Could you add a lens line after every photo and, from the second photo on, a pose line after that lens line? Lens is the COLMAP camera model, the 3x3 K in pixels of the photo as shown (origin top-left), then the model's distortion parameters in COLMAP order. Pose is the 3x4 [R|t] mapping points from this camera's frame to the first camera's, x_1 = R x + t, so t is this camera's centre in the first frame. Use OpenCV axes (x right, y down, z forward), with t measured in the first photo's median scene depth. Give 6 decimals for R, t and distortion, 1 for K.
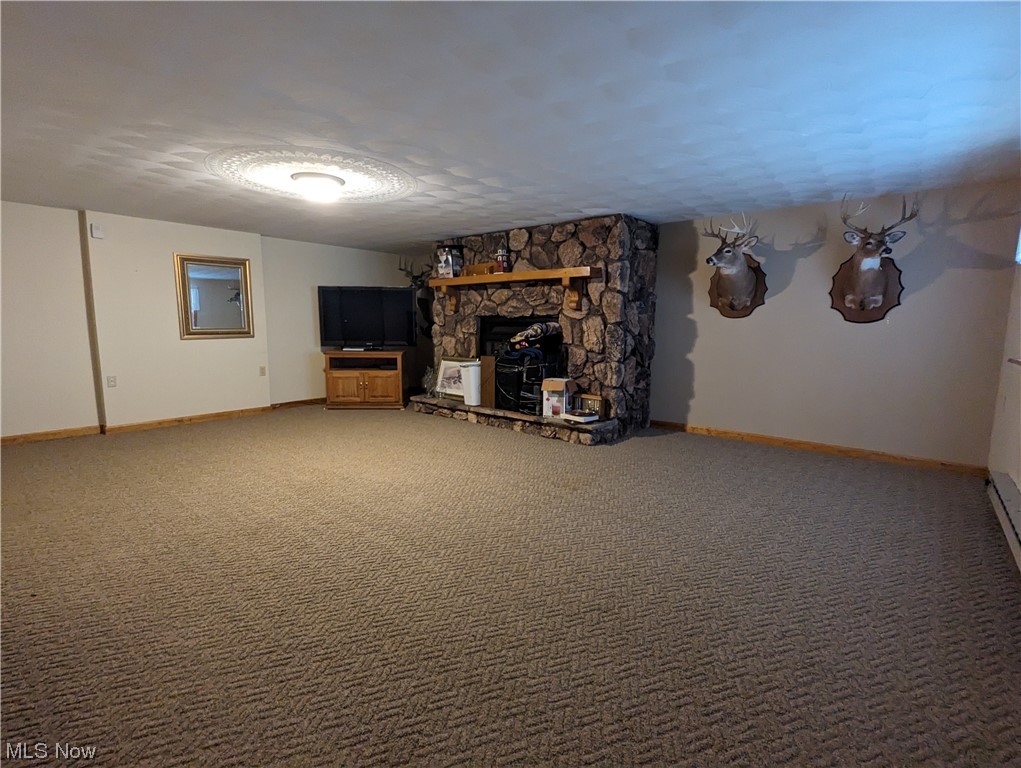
lens RADIAL K [[482.7, 0, 510.5], [0, 482.7, 384.0], [0, 0, 1]] dist [-0.001103, -0.000149]
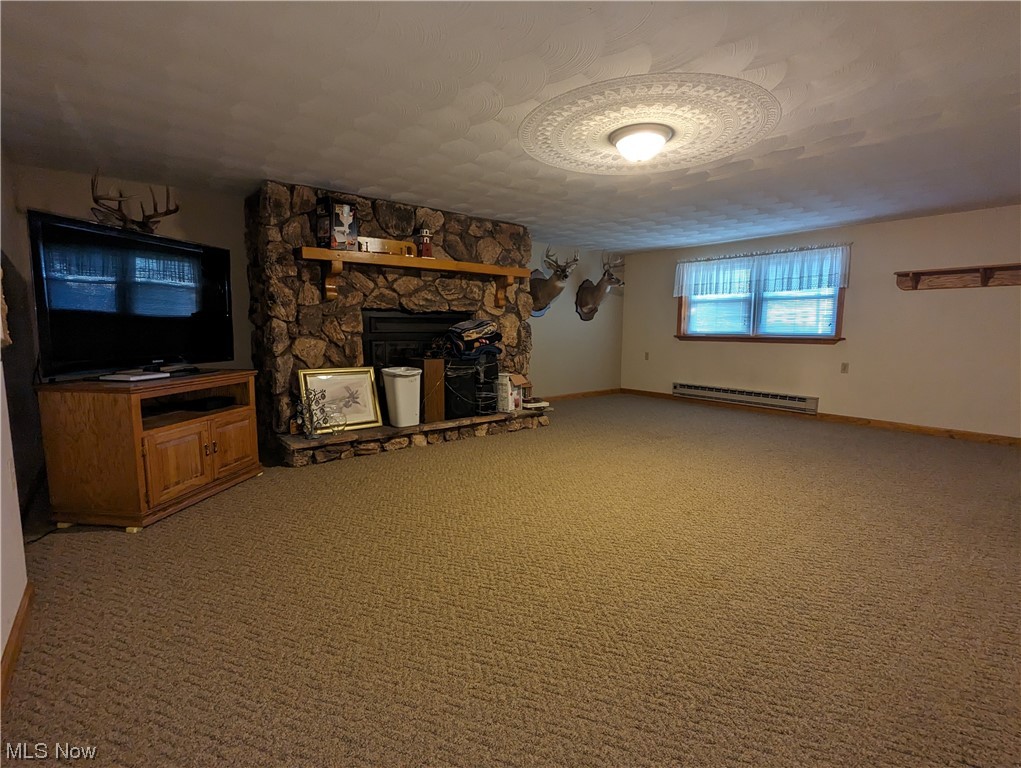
lens RADIAL K [[482.7, 0, 510.5], [0, 482.7, 384.0], [0, 0, 1]] dist [-0.001103, -0.000149]
pose [[0.186377, -0.120493, 0.975062, -0.854717], [0.120413, 0.987770, 0.099047, -0.084496], [-0.975071, 0.098950, 0.198607, 0.744697]]
